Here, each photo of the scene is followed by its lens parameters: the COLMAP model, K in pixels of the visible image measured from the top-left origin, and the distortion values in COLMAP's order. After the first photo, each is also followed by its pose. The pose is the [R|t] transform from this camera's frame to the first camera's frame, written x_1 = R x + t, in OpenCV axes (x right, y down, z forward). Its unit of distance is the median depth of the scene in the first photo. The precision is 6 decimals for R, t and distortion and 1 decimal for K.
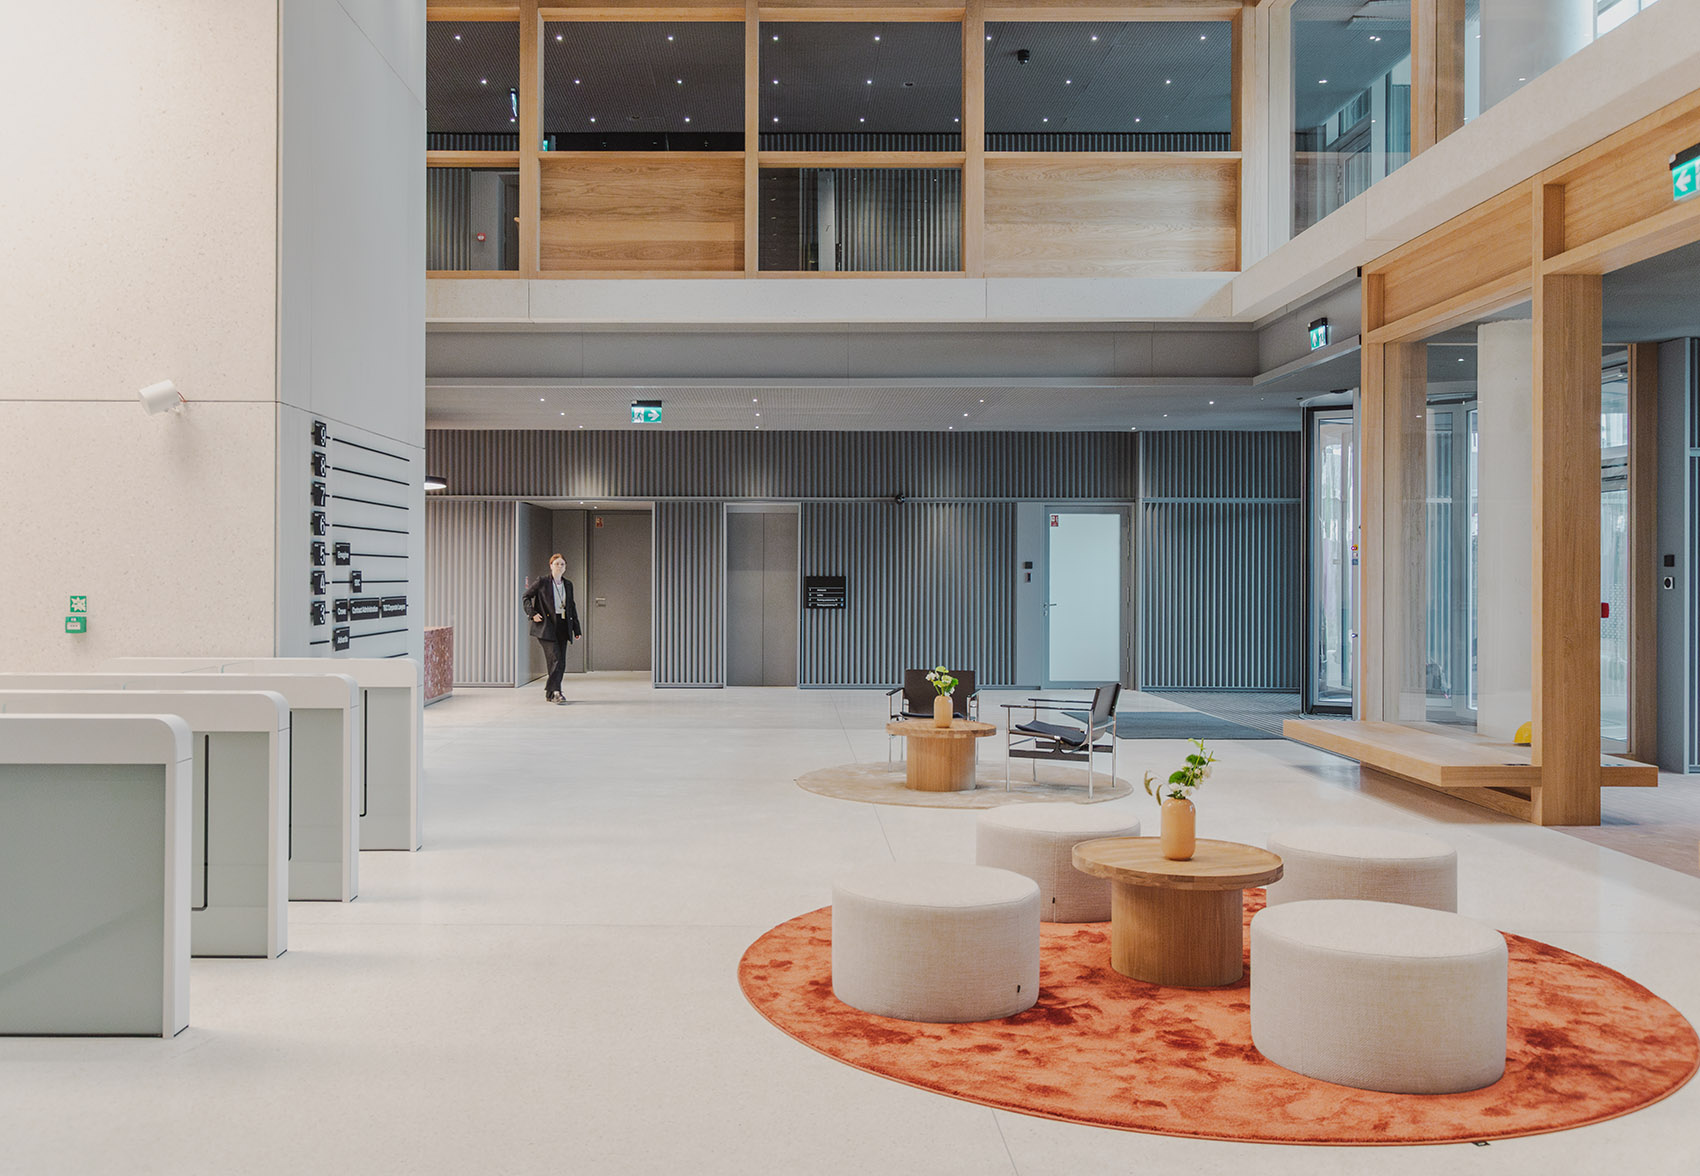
lens RADIAL K [[1421.2, 0, 837.4], [0, 1421.2, 579.6], [0, 0, 1]] dist [0.004396, 0.002150]
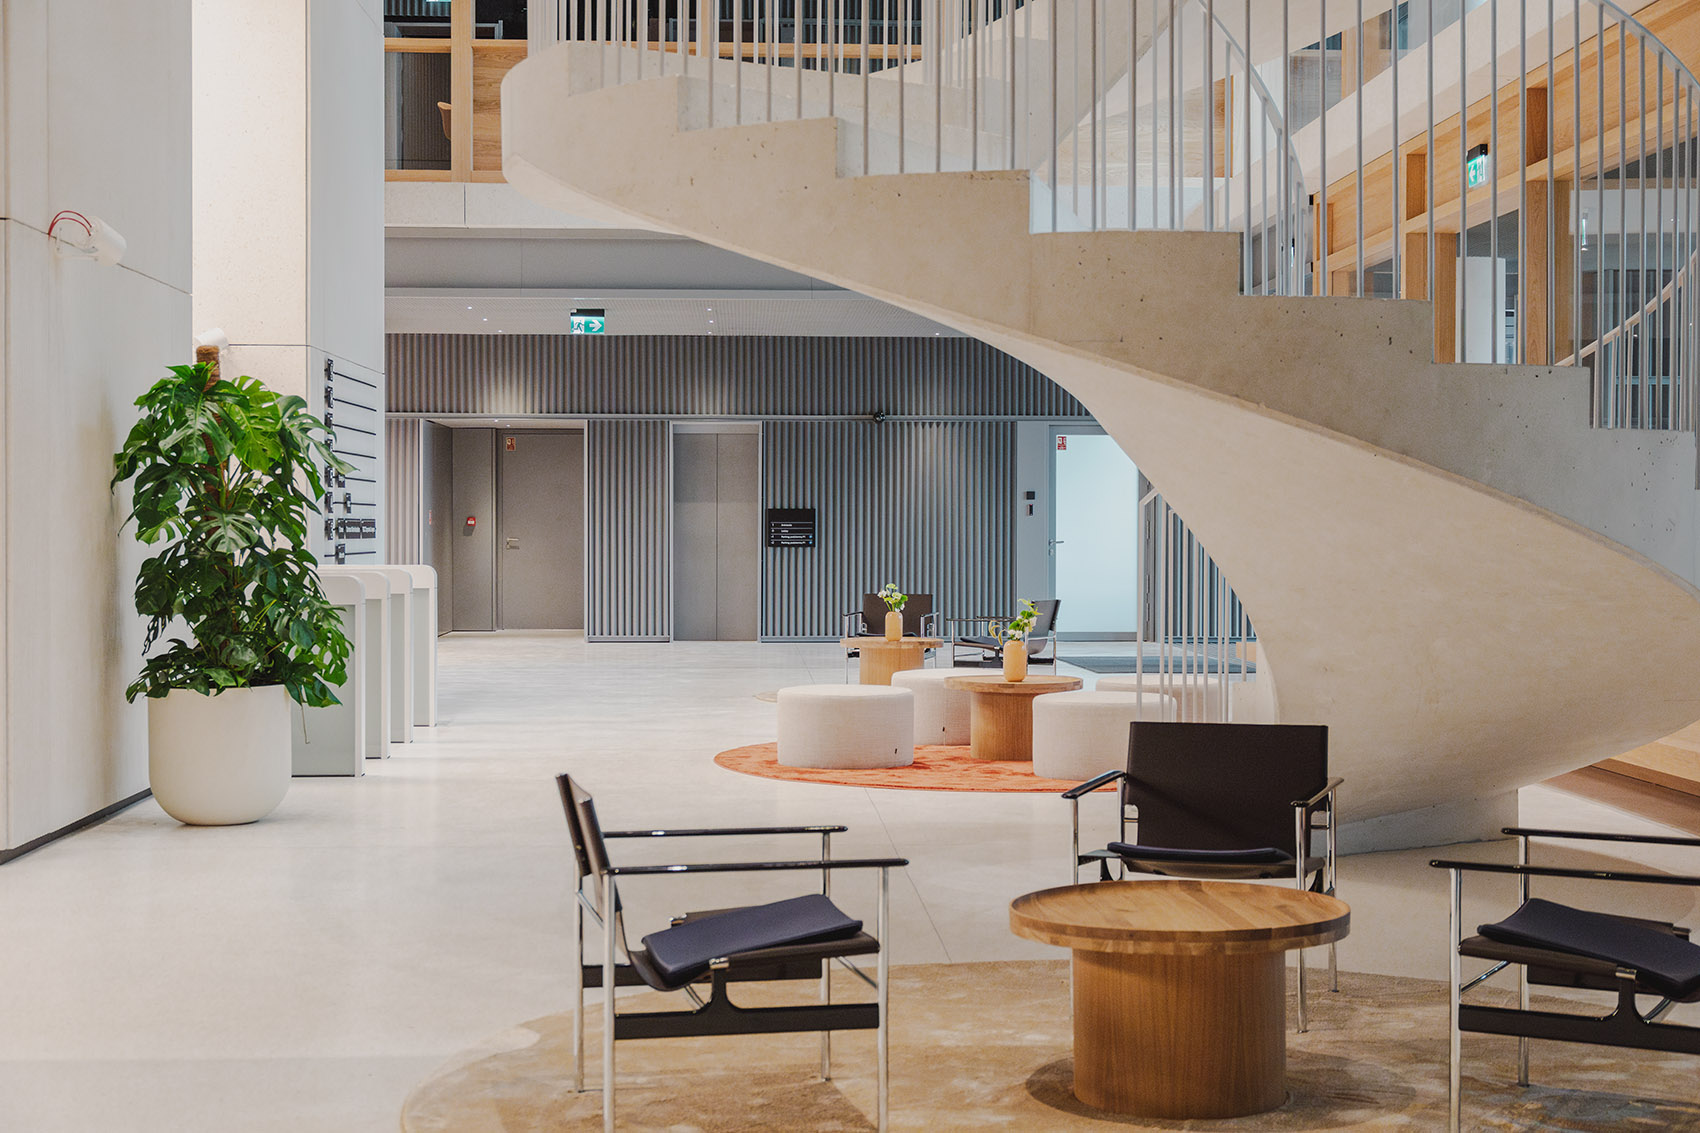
lens RADIAL K [[2379.5, 0, 860.0], [0, 2379.5, 561.2], [0, 0, 1]] dist [0.013833, 0.000000]
pose [[0.999912, -0.000776, 0.013254, 0.014232], [0.000625, 0.999934, 0.011441, 0.013128], [-0.013262, -0.011432, 0.999847, -0.425701]]
